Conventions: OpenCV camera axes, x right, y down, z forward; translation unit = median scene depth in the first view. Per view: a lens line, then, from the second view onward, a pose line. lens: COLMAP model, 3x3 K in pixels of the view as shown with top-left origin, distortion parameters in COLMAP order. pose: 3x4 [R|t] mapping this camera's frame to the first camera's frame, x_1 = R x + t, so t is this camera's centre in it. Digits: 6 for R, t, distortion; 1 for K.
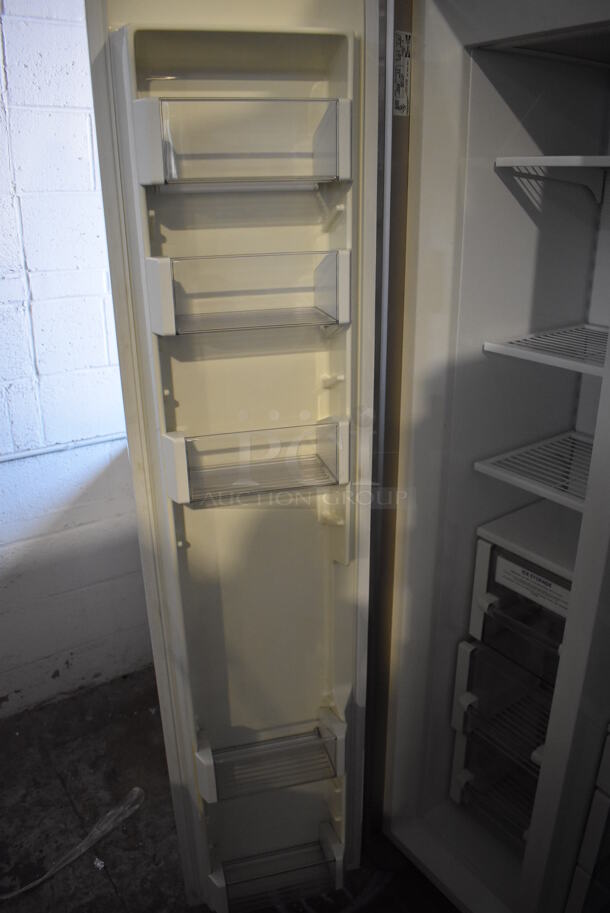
lens RADIAL K [[705.1, 0, 305.0], [0, 705.1, 456.5], [0, 0, 1]] dist [-0.058672, 0.001880]
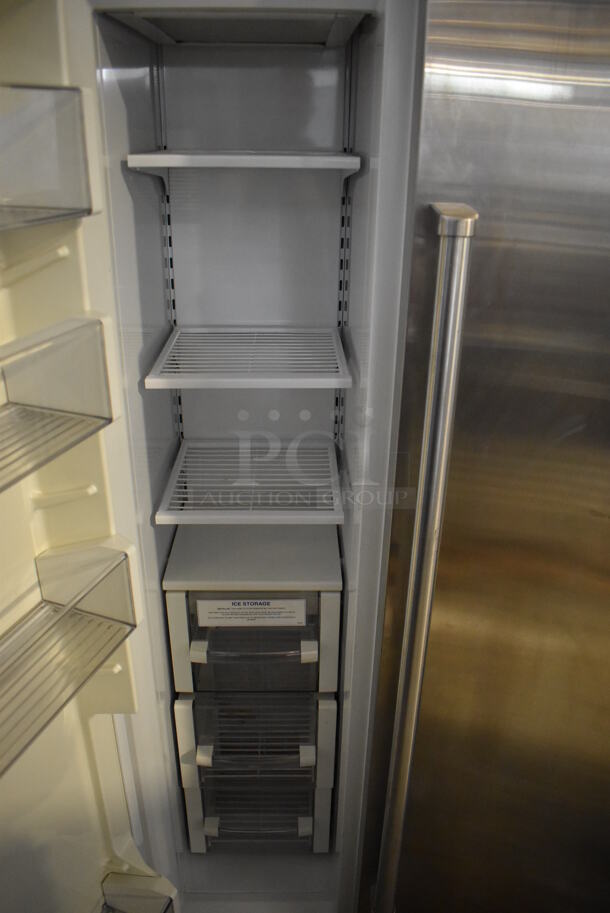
lens RADIAL K [[705.1, 0, 305.0], [0, 705.1, 456.5], [0, 0, 1]] dist [-0.058672, 0.001880]
pose [[0.577142, -0.330478, 0.746788, -0.260024], [0.284744, 0.938506, 0.195261, -0.170312], [-0.765395, 0.099950, 0.635753, 0.309395]]
